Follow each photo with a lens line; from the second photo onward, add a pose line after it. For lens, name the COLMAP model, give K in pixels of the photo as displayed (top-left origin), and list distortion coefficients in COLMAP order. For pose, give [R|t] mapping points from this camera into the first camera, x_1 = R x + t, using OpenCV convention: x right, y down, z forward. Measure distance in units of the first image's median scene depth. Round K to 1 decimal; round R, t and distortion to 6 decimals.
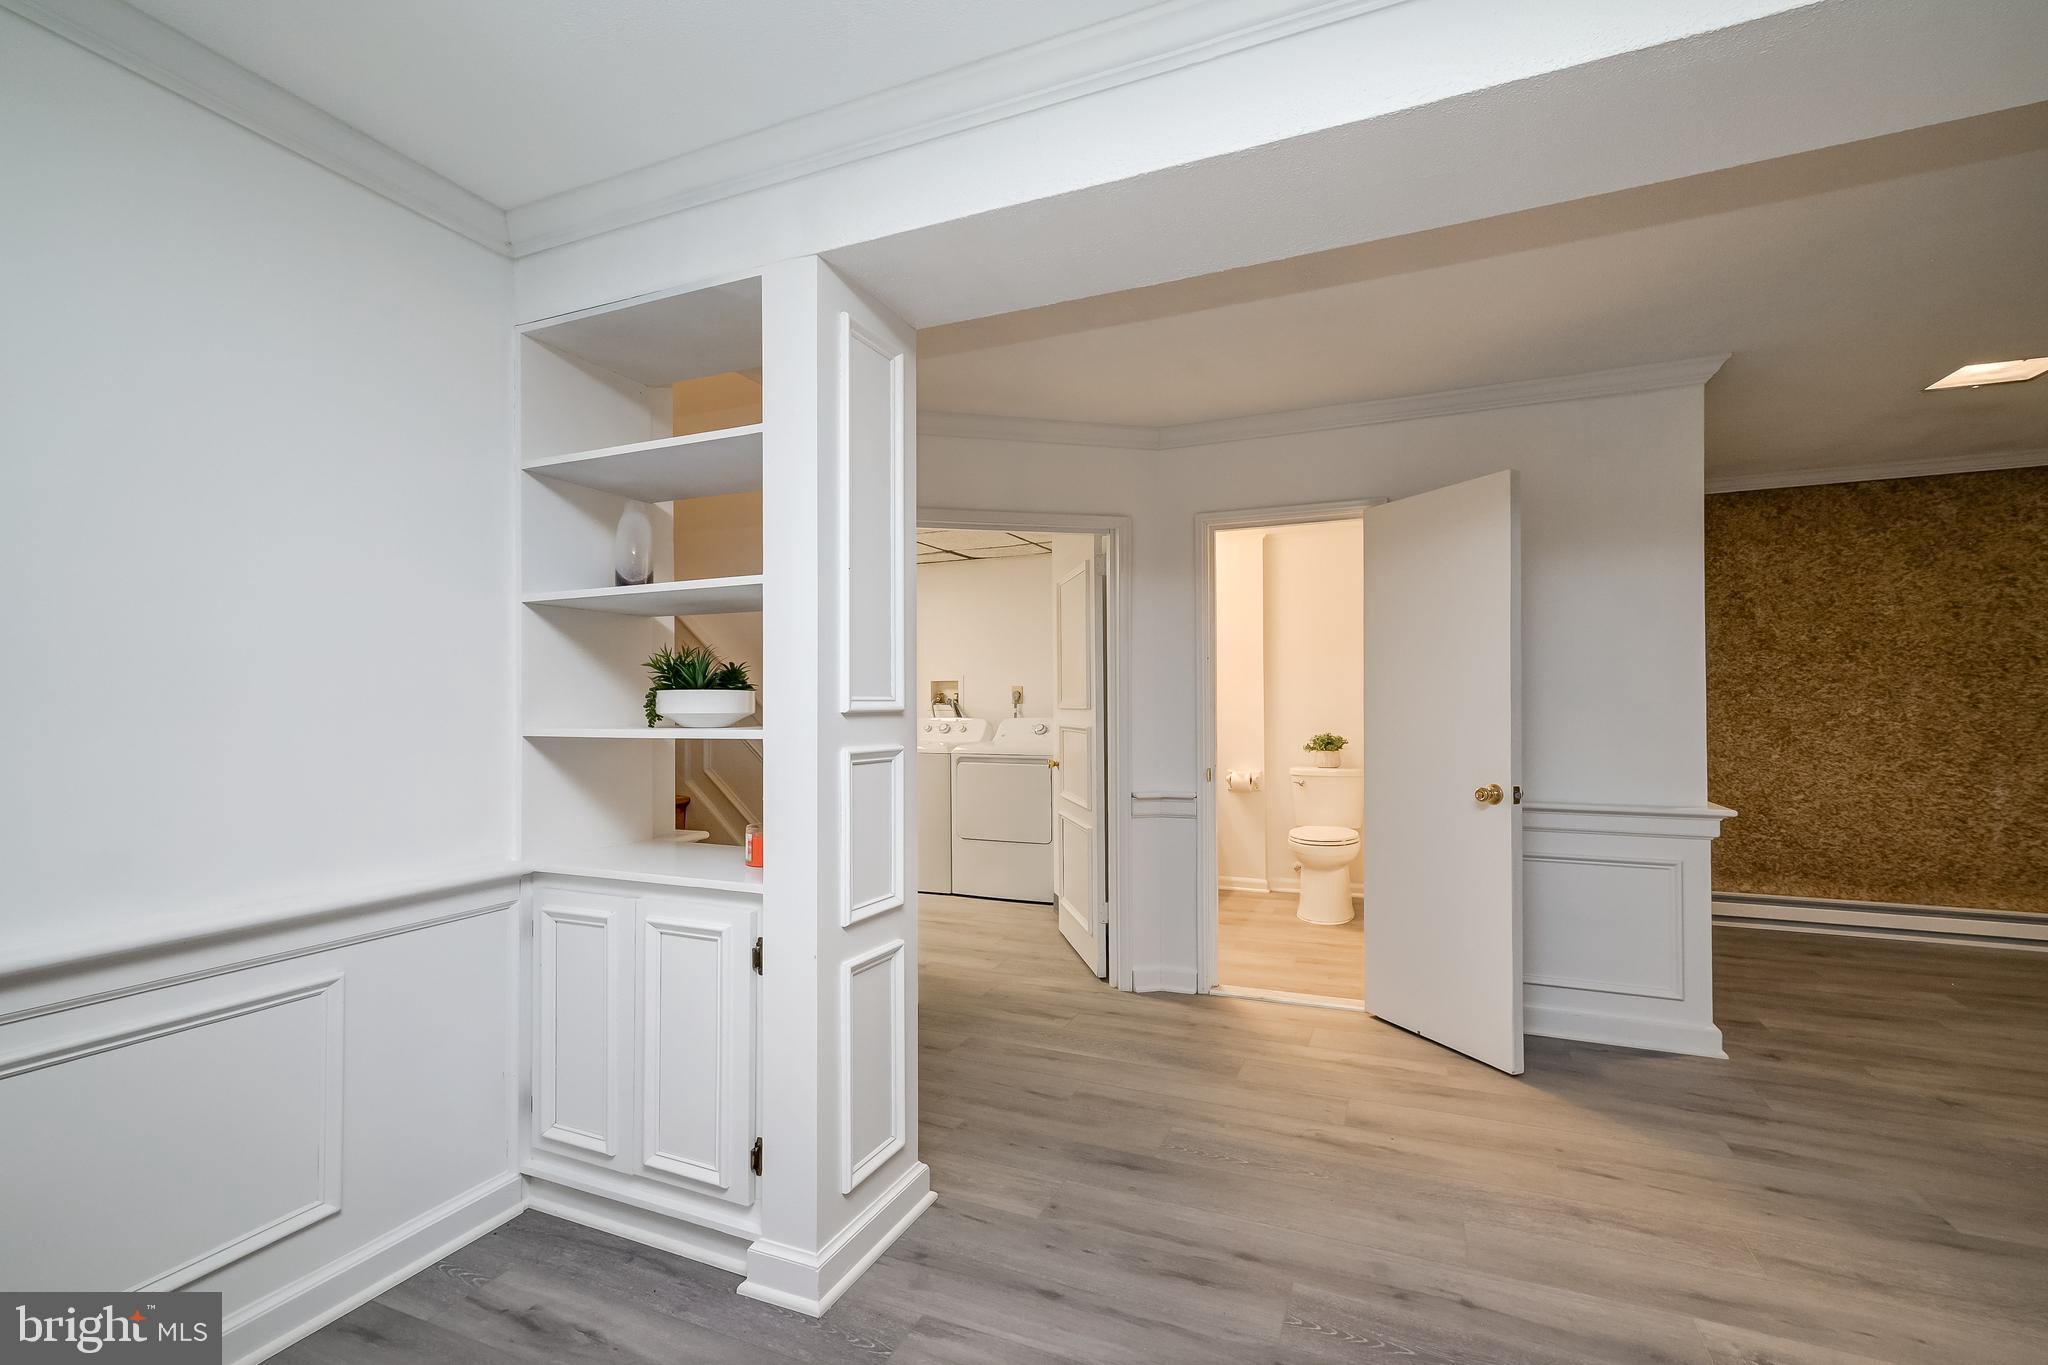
lens RADIAL K [[836.1, 0, 983.3], [0, 836.1, 699.1], [0, 0, 1]] dist [0.010996, 0.000191]
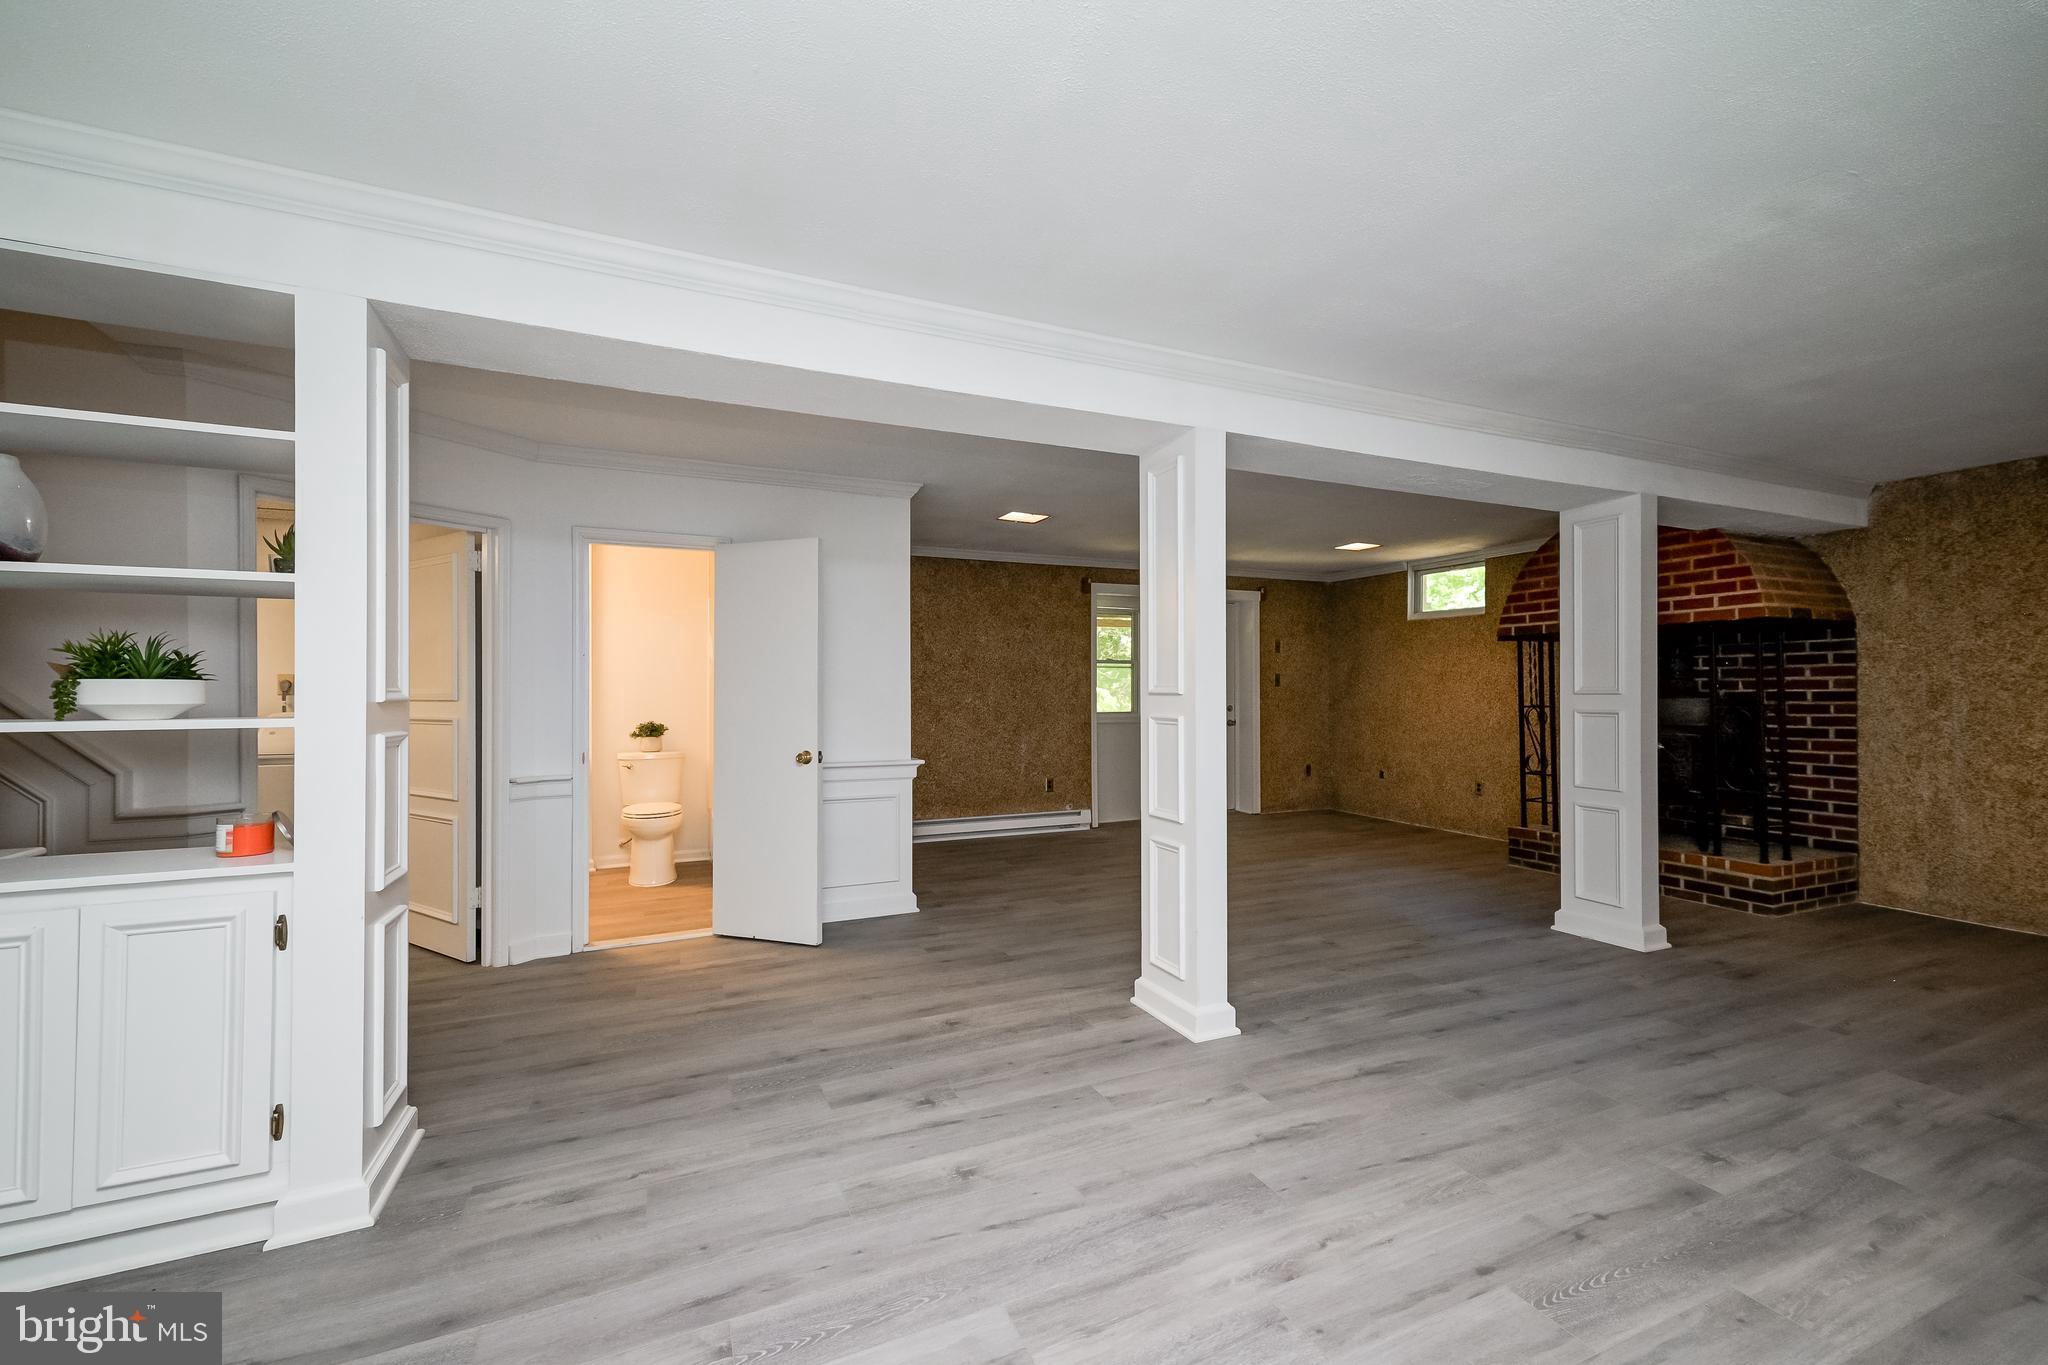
lens RADIAL K [[836.1, 0, 1029.8], [0, 836.1, 685.1], [0, 0, 1]] dist [0.010996, 0.000191]
pose [[0.635176, 0.010309, 0.772299, -0.241988], [-0.004533, 0.999943, -0.009619, 0.000087], [-0.772354, 0.002609, 0.635187, -0.200345]]
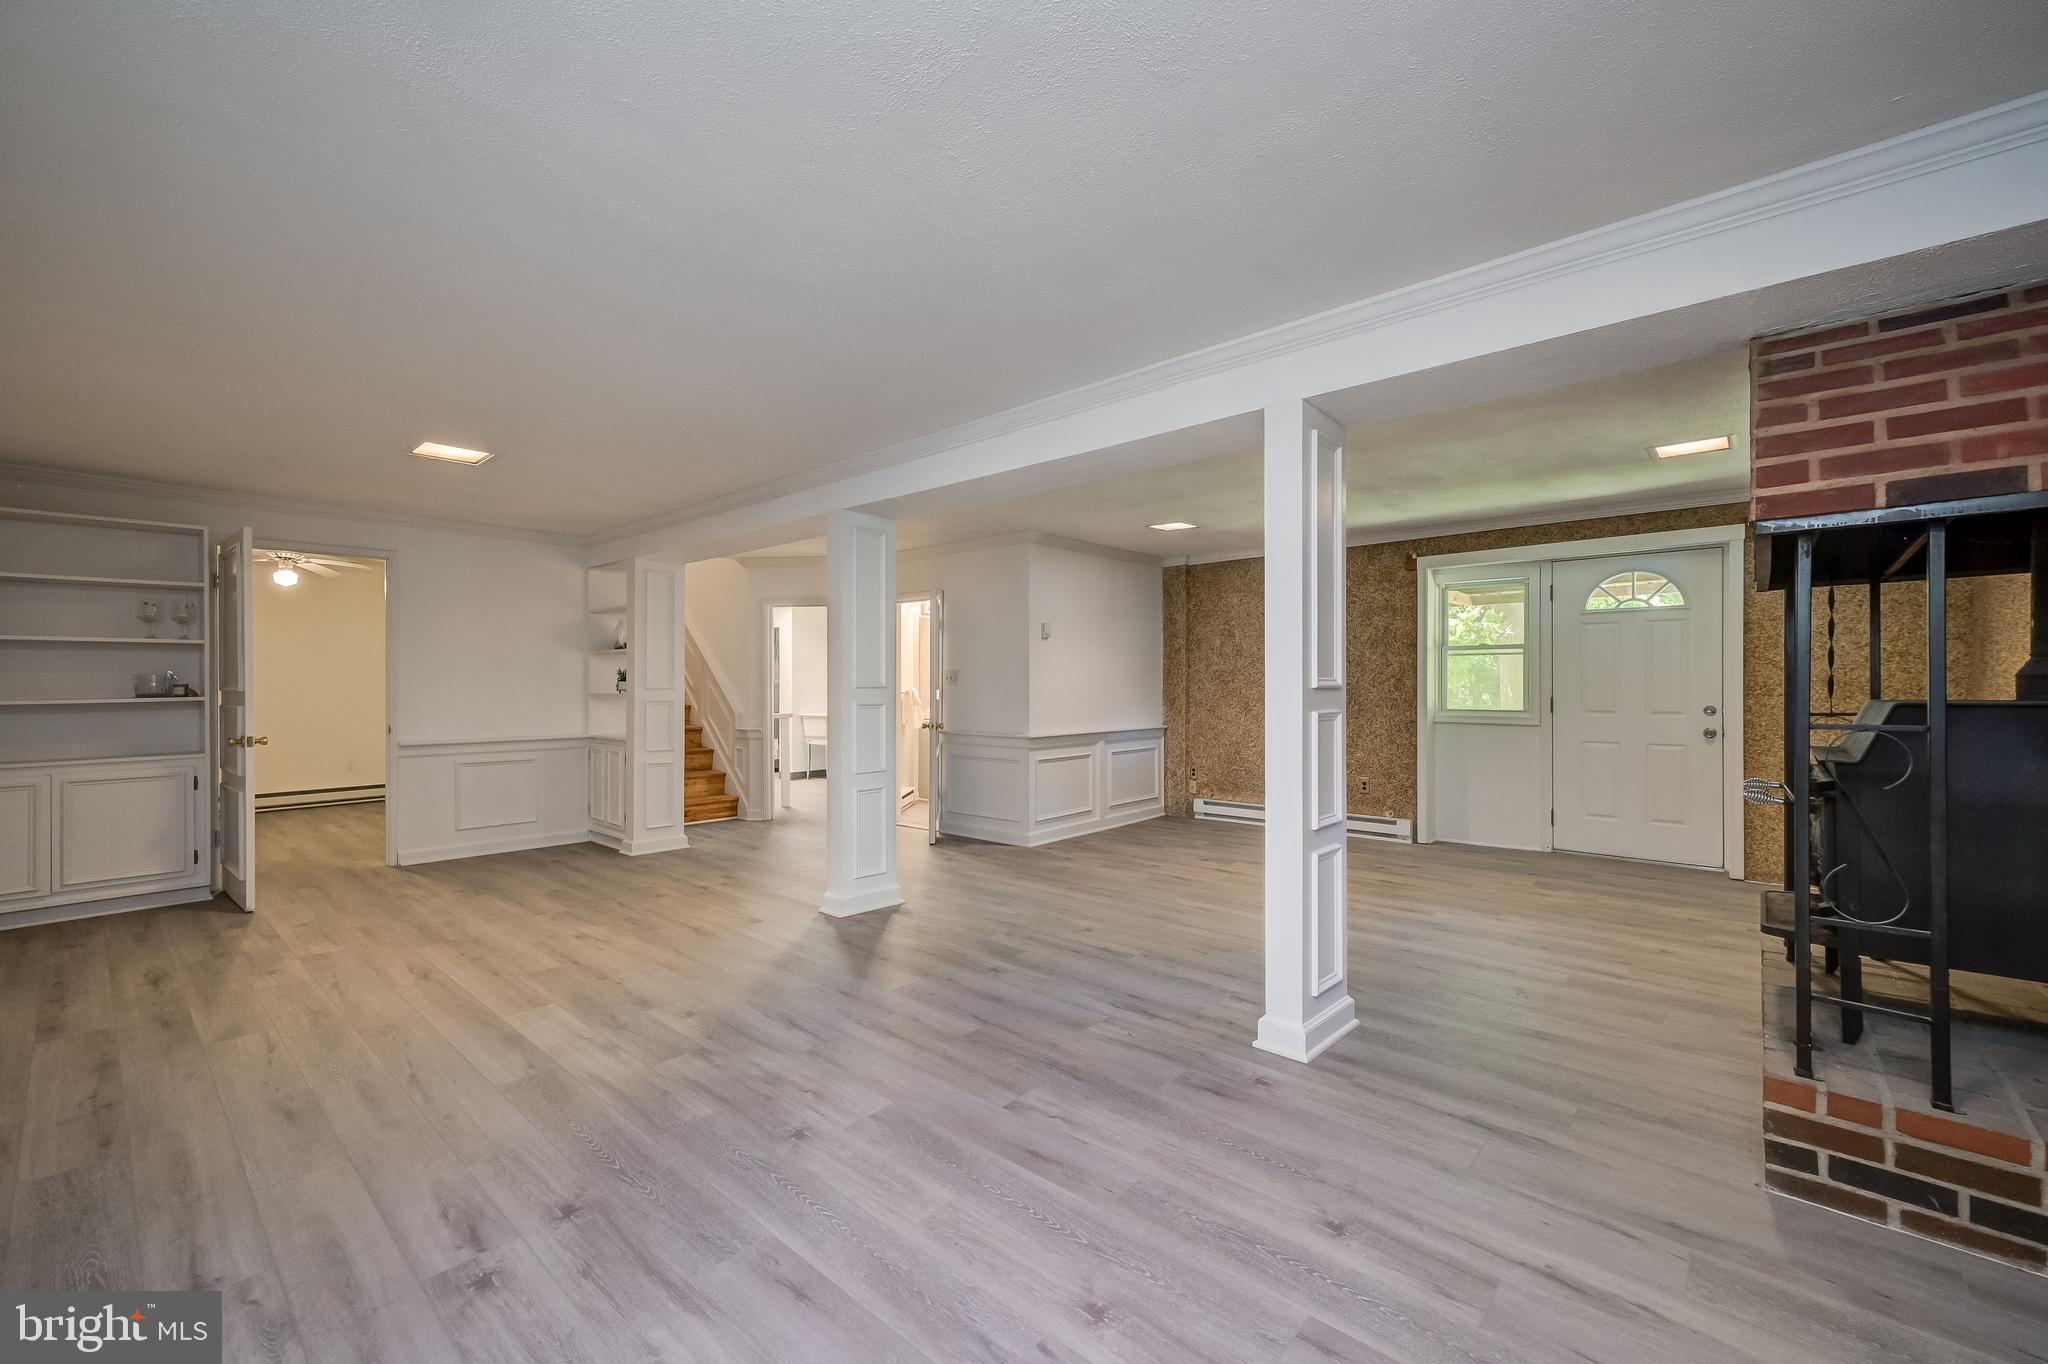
lens RADIAL K [[836.1, 0, 1021.5], [0, 836.1, 682.7], [0, 0, 1]] dist [0.010996, 0.000191]
pose [[0.964508, 0.003856, -0.264026, 1.755393], [-0.003133, 0.999990, 0.003160, -0.016483], [0.264036, -0.002221, 0.964510, -1.292519]]
